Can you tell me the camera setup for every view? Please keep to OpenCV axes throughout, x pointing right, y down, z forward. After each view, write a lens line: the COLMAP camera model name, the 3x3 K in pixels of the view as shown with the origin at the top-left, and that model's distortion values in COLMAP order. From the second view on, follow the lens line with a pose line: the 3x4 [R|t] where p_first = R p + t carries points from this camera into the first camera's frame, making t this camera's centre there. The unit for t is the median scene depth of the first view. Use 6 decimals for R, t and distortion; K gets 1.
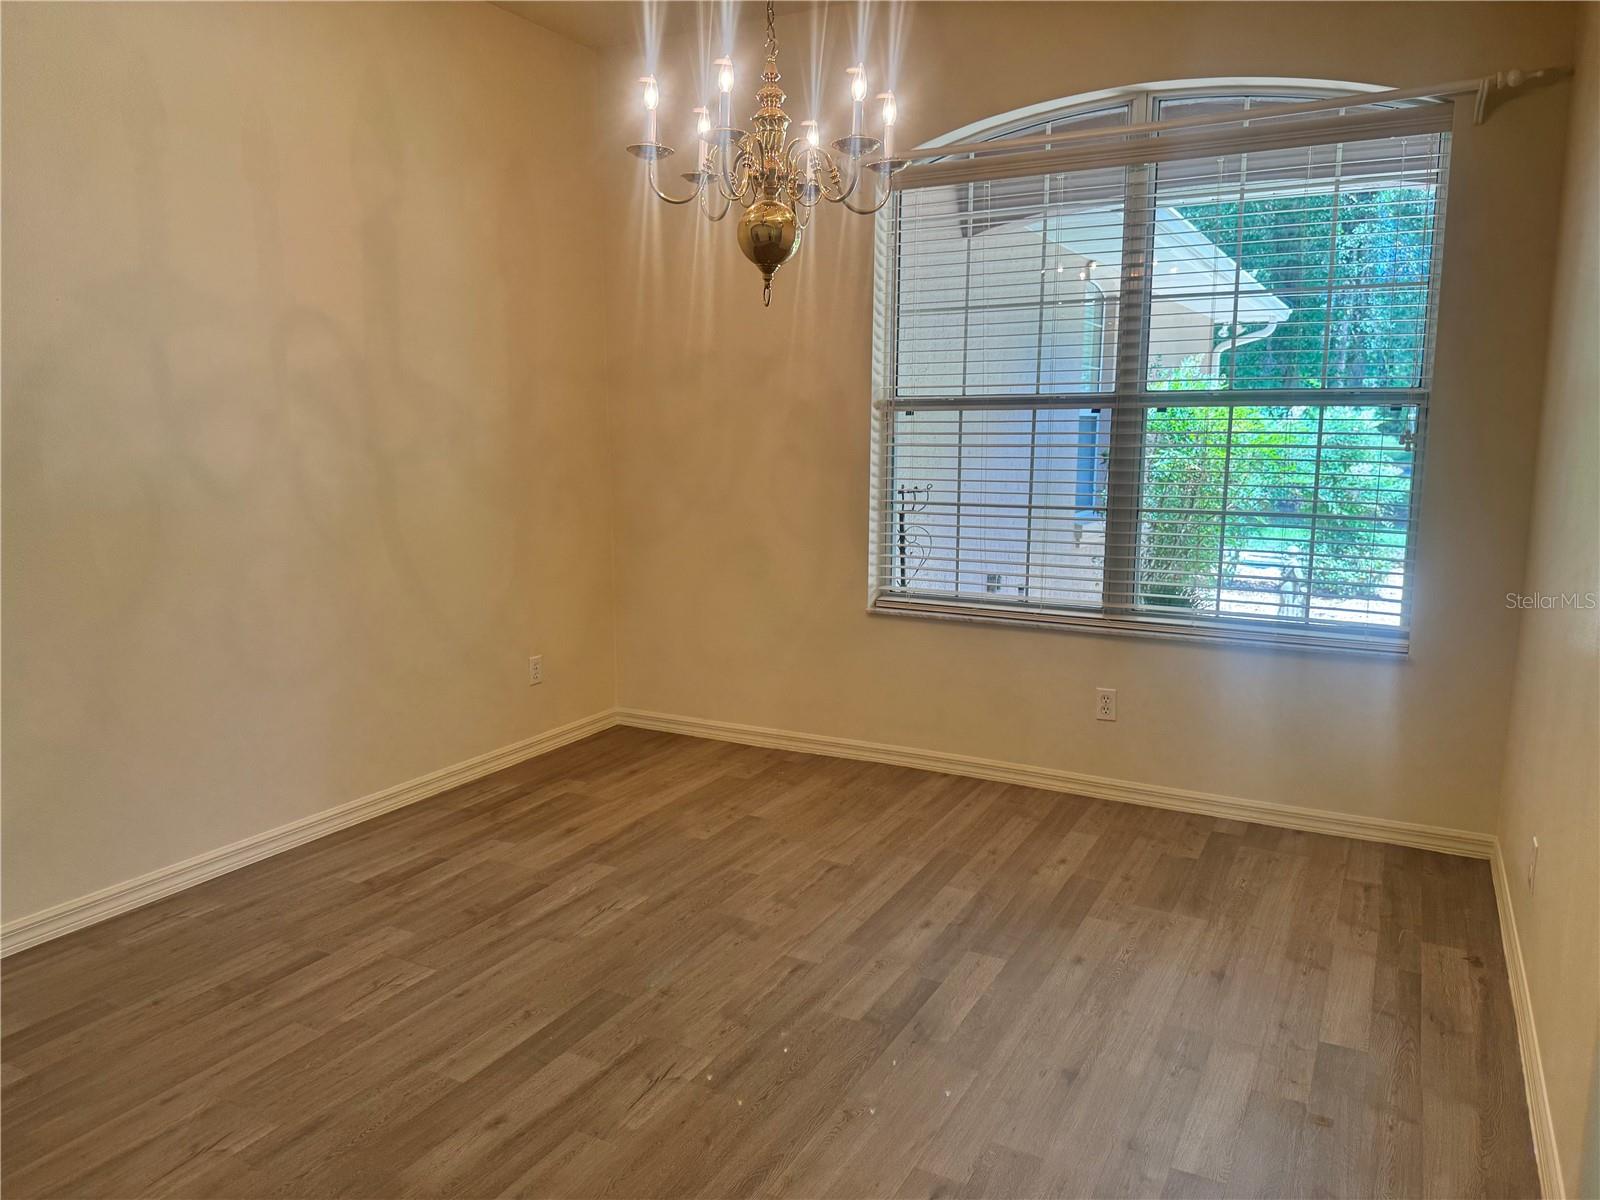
lens RADIAL K [[1133.1, 0, 803.8], [0, 1133.1, 606.0], [0, 0, 1]] dist [0.068870, -0.083213]
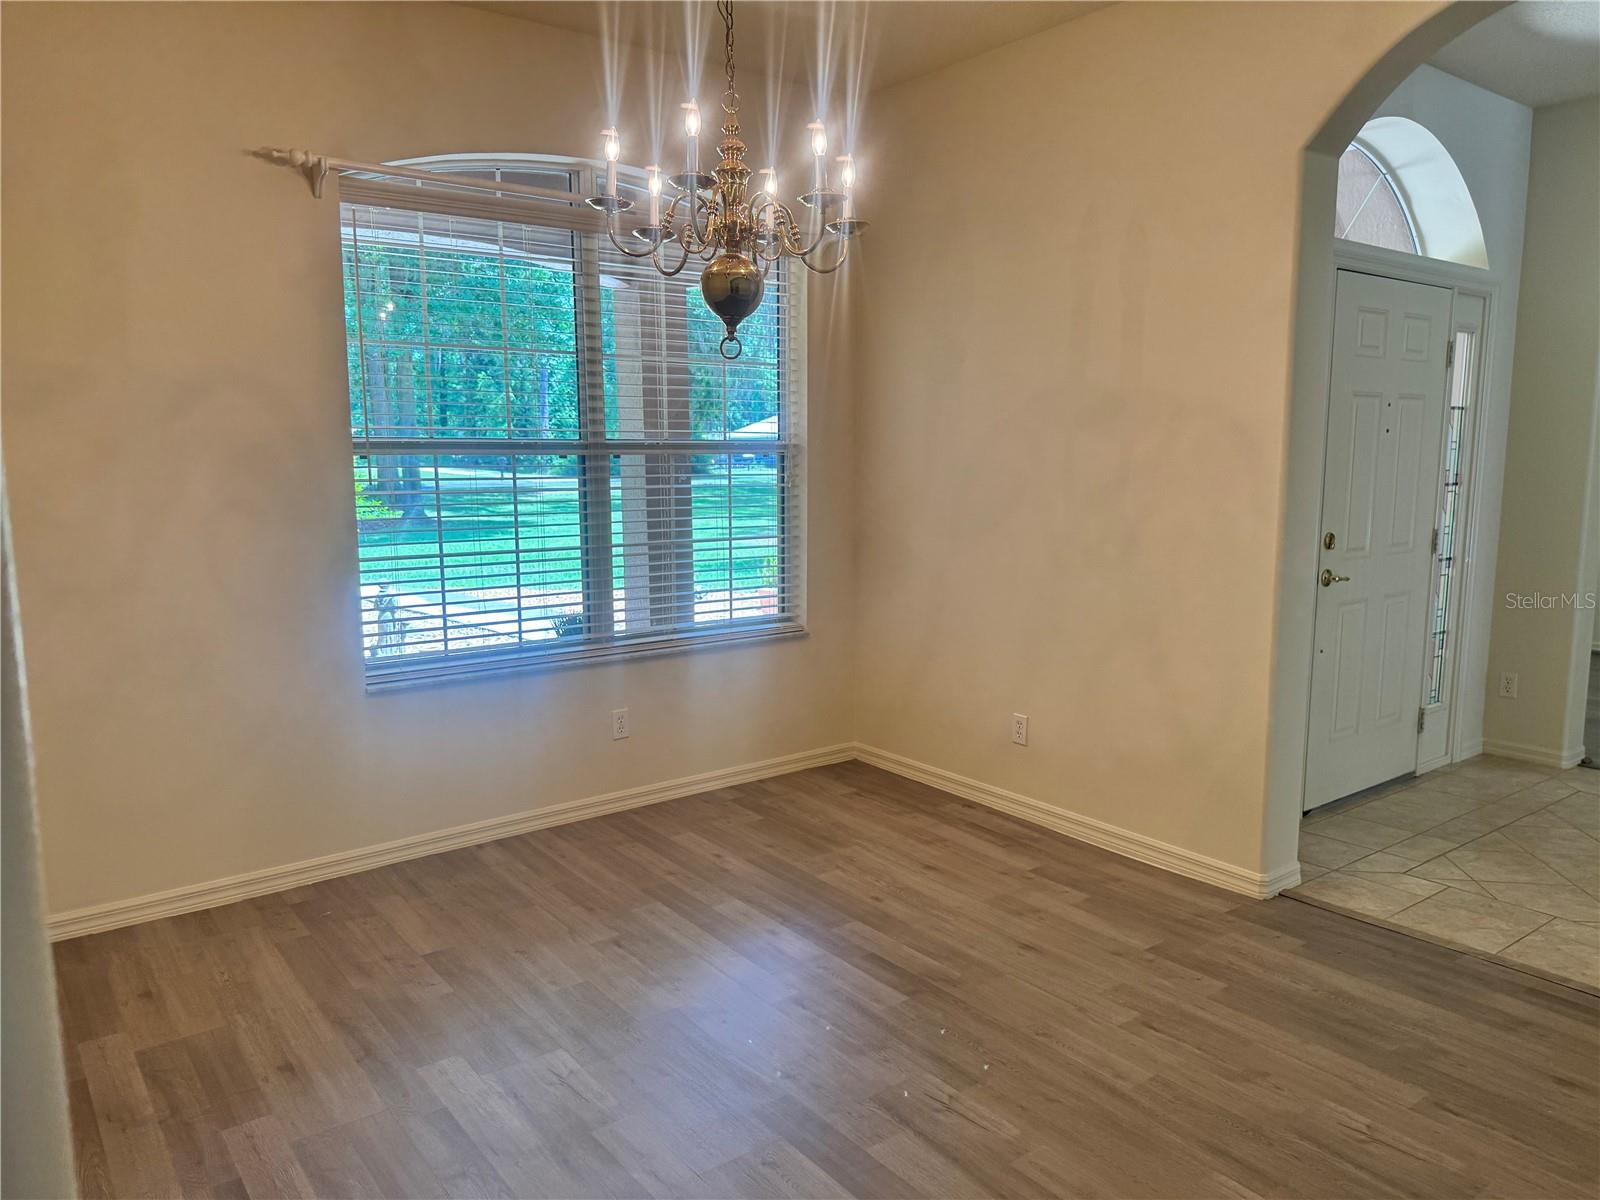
lens RADIAL K [[1133.1, 0, 790.1], [0, 1133.1, 601.5], [0, 0, 1]] dist [0.068870, -0.083213]
pose [[0.422897, -0.128603, 0.897006, -0.725872], [0.158586, 0.985105, 0.066468, -0.087324], [-0.892193, 0.114143, 0.436993, 0.427904]]
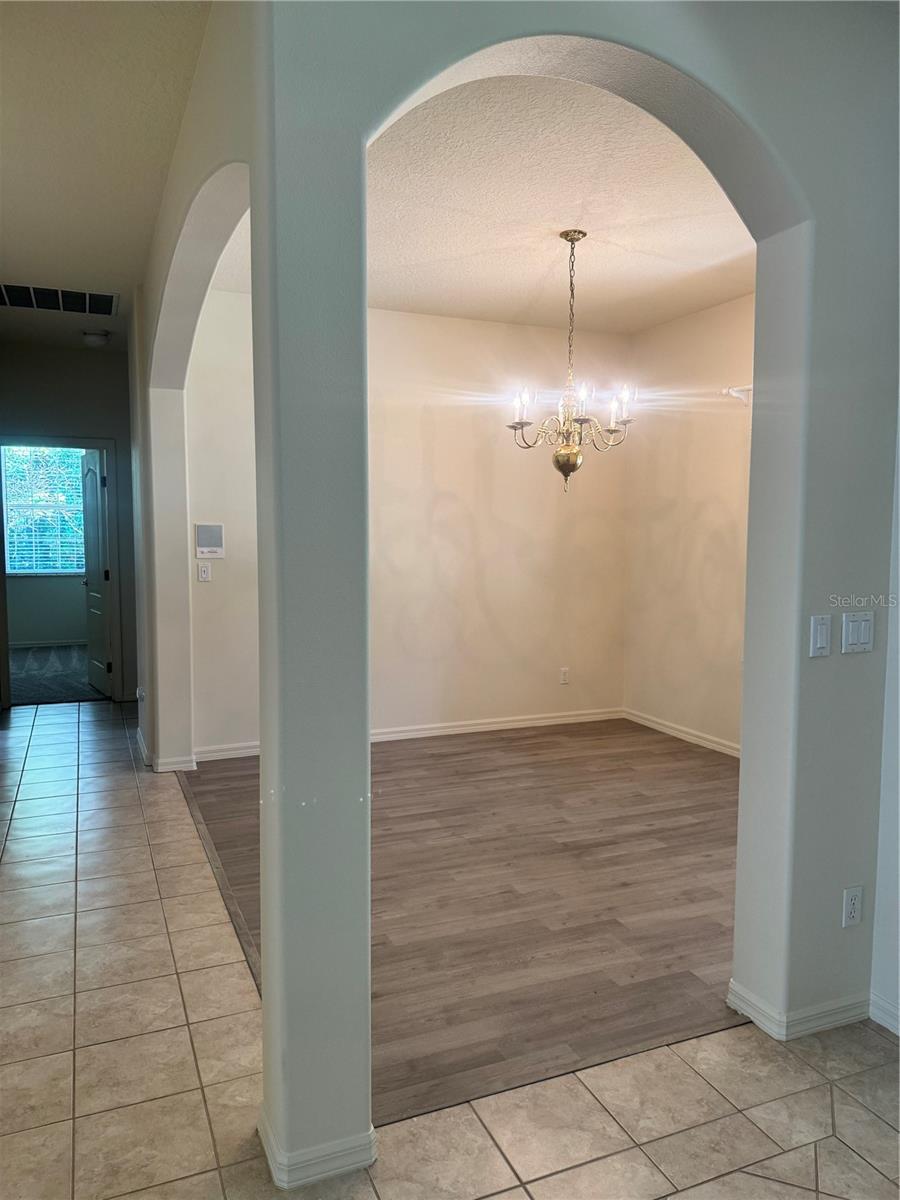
lens RADIAL K [[849.8, 0, 461.1], [0, 849.8, 588.7], [0, 0, 1]] dist [0.068870, -0.083213]
pose [[0.784715, 0.050233, -0.617818, 0.615356], [-0.110981, 0.991991, -0.060305, 0.022872], [0.609841, 0.115888, 0.784005, -0.250018]]
